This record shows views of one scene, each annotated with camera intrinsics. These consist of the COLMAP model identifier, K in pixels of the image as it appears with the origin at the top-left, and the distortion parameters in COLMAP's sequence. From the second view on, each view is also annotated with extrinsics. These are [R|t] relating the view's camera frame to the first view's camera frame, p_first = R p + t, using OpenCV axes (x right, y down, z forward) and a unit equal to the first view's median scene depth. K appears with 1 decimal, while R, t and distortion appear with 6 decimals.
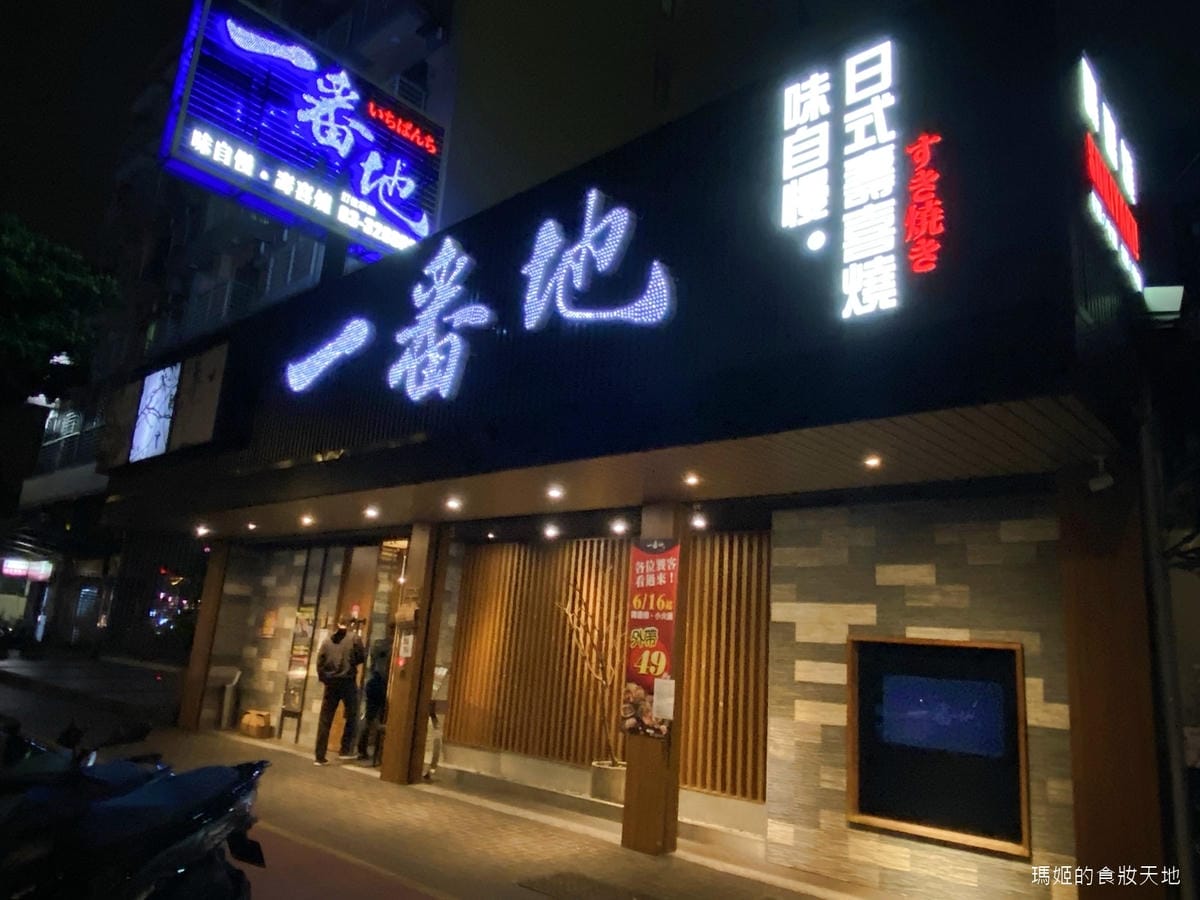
lens RADIAL K [[851.0, 0, 610.8], [0, 851.0, 451.5], [0, 0, 1]] dist [0.071880, -0.057843]
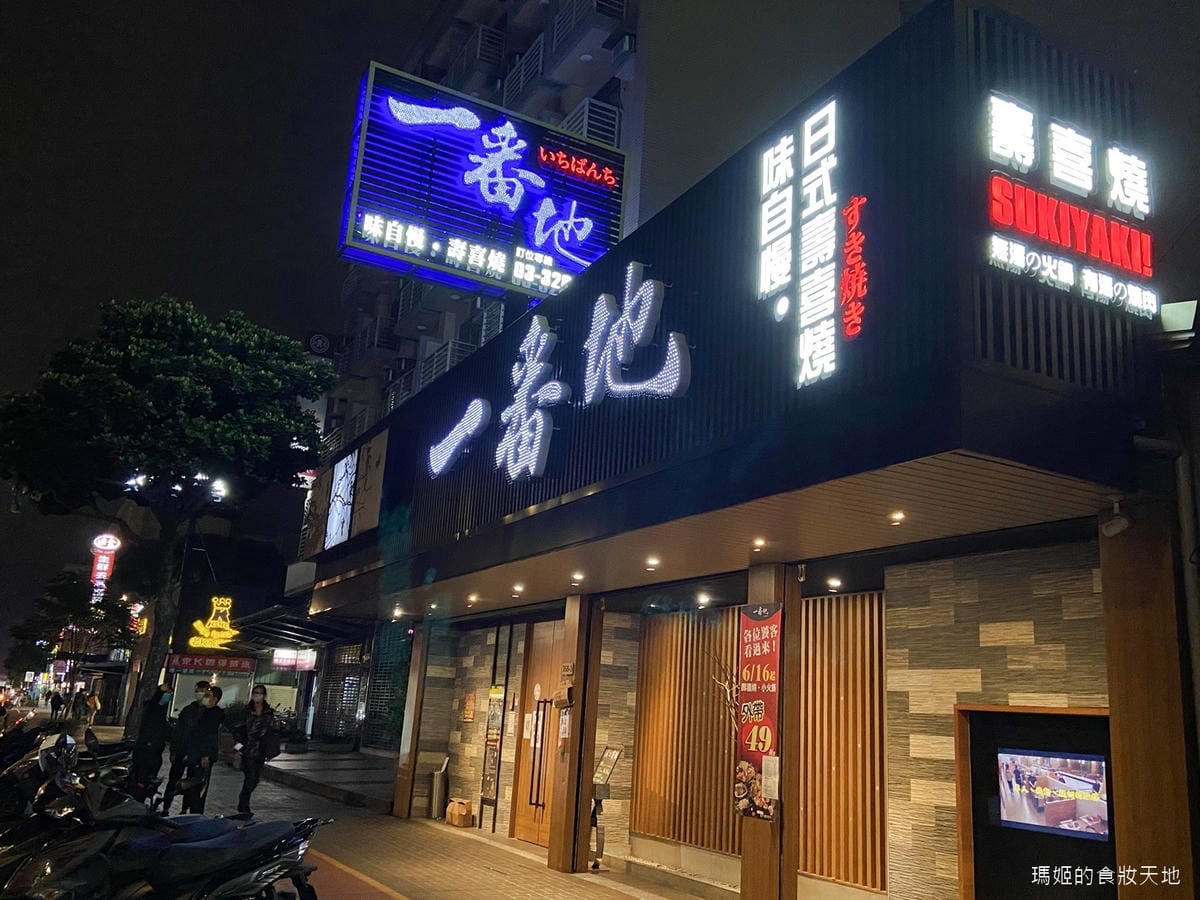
lens RADIAL K [[1044.3, 0, 601.1], [0, 1044.3, 455.8], [0, 0, 1]] dist [0.101489, -0.025941]
pose [[0.947878, -0.092159, -0.305014, 0.252231], [0.080587, 0.995475, -0.050343, -0.015847], [0.308273, 0.023139, 0.951016, -0.151545]]
